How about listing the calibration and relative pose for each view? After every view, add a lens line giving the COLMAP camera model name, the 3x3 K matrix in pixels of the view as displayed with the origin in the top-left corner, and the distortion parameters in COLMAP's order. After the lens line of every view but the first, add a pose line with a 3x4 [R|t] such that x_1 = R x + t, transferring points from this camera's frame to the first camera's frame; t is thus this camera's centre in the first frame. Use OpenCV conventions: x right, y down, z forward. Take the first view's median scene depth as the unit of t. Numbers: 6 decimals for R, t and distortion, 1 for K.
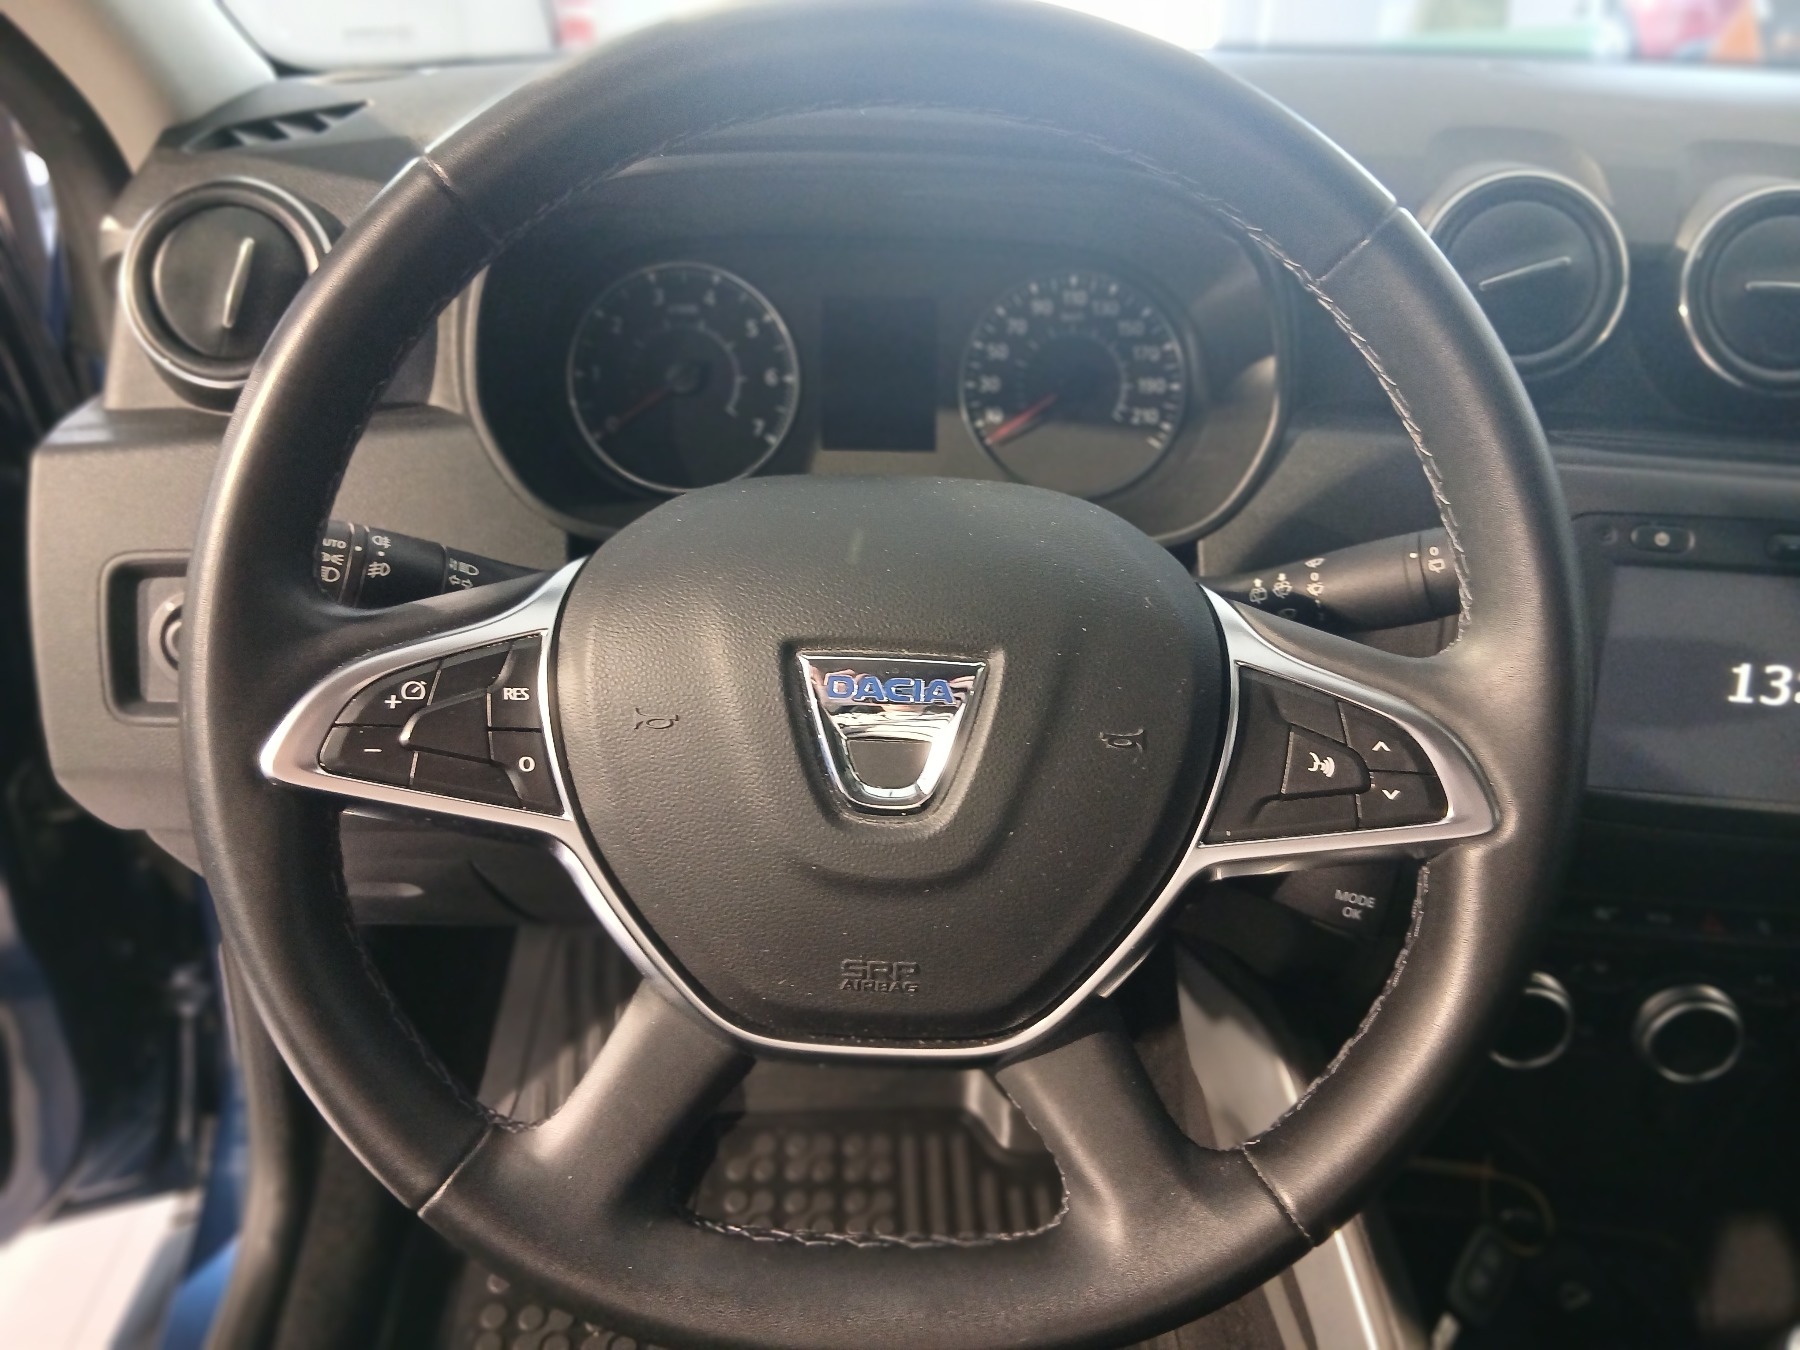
lens RADIAL K [[1359.2, 0, 906.8], [0, 1359.2, 664.2], [0, 0, 1]] dist [0.085144, -0.141796]
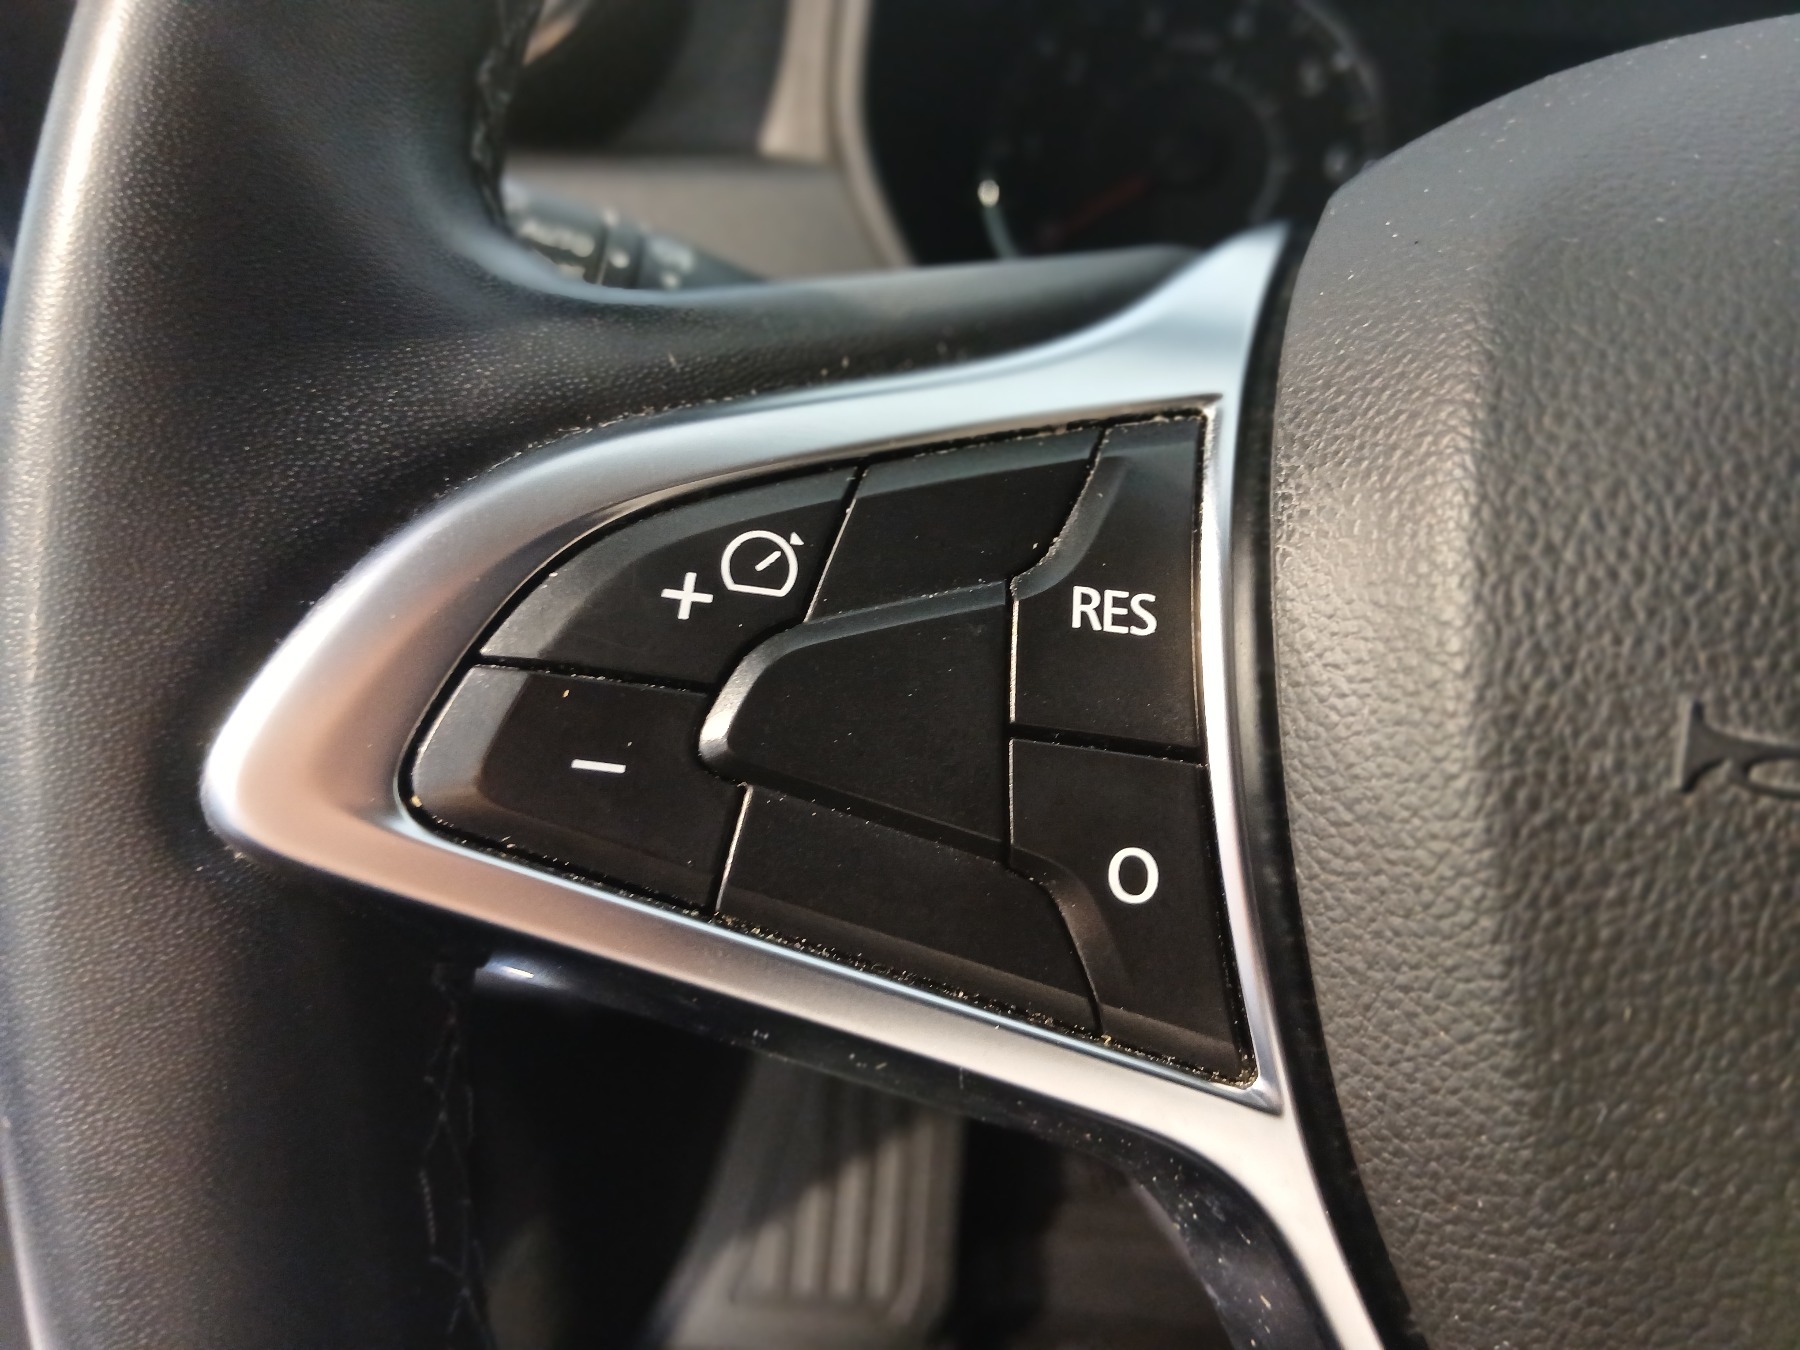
lens RADIAL K [[1359.2, 0, 906.8], [0, 1359.2, 664.2], [0, 0, 1]] dist [0.085144, -0.141796]
pose [[0.983160, 0.088484, -0.159896, -0.283516], [-0.094047, 0.995186, -0.027552, 0.043687], [0.156689, 0.042125, 0.986749, 0.730728]]
